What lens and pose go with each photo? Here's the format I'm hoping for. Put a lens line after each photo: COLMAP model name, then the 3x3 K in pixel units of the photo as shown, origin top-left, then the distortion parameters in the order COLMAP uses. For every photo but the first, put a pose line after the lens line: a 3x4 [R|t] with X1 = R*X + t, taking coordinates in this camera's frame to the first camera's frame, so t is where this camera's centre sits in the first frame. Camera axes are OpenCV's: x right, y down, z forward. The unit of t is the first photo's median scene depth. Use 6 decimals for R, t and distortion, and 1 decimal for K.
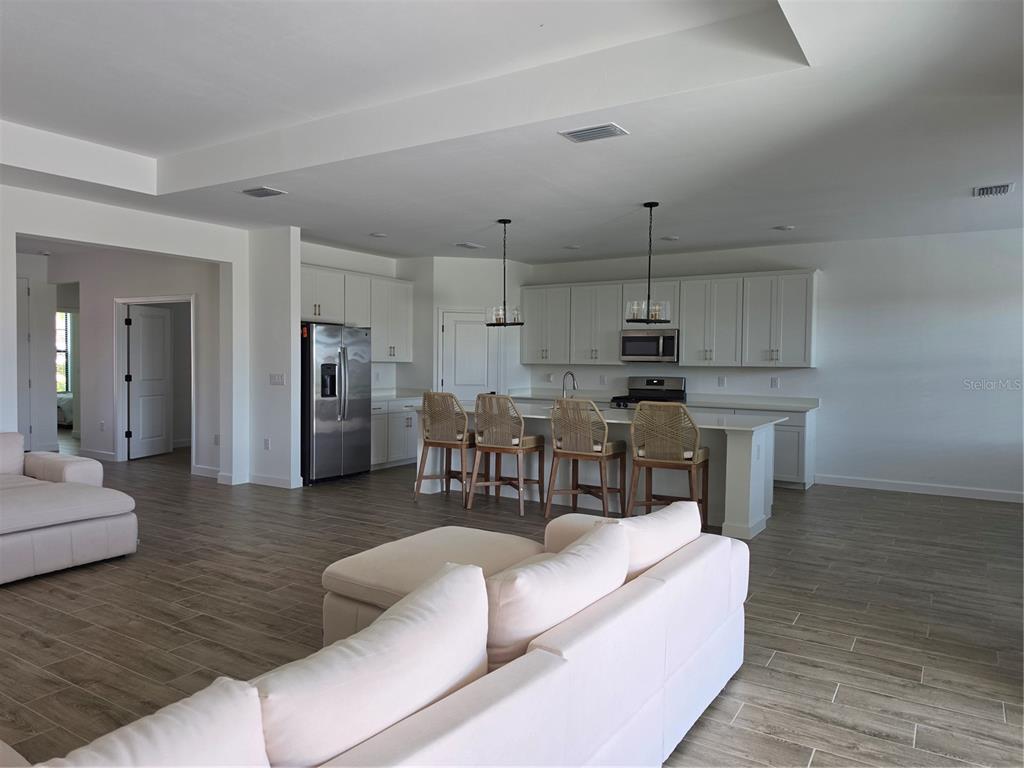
lens RADIAL K [[700.1, 0, 513.2], [0, 700.1, 378.9], [0, 0, 1]] dist [0.059921, -0.078453]
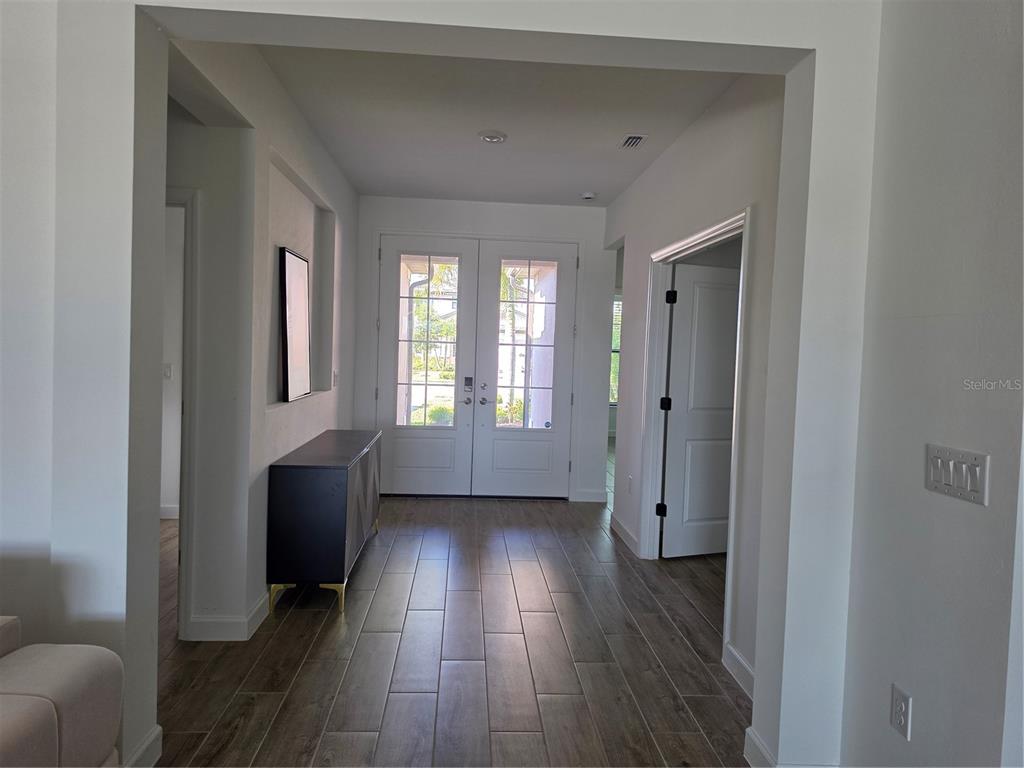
lens RADIAL K [[700.1, 0, 513.2], [0, 700.1, 378.9], [0, 0, 1]] dist [0.059921, -0.078453]
pose [[0.581612, 0.045015, -0.812220, -0.231936], [-0.052731, 0.998454, 0.017577, -0.028092], [0.811755, 0.032607, 0.583087, 0.747485]]
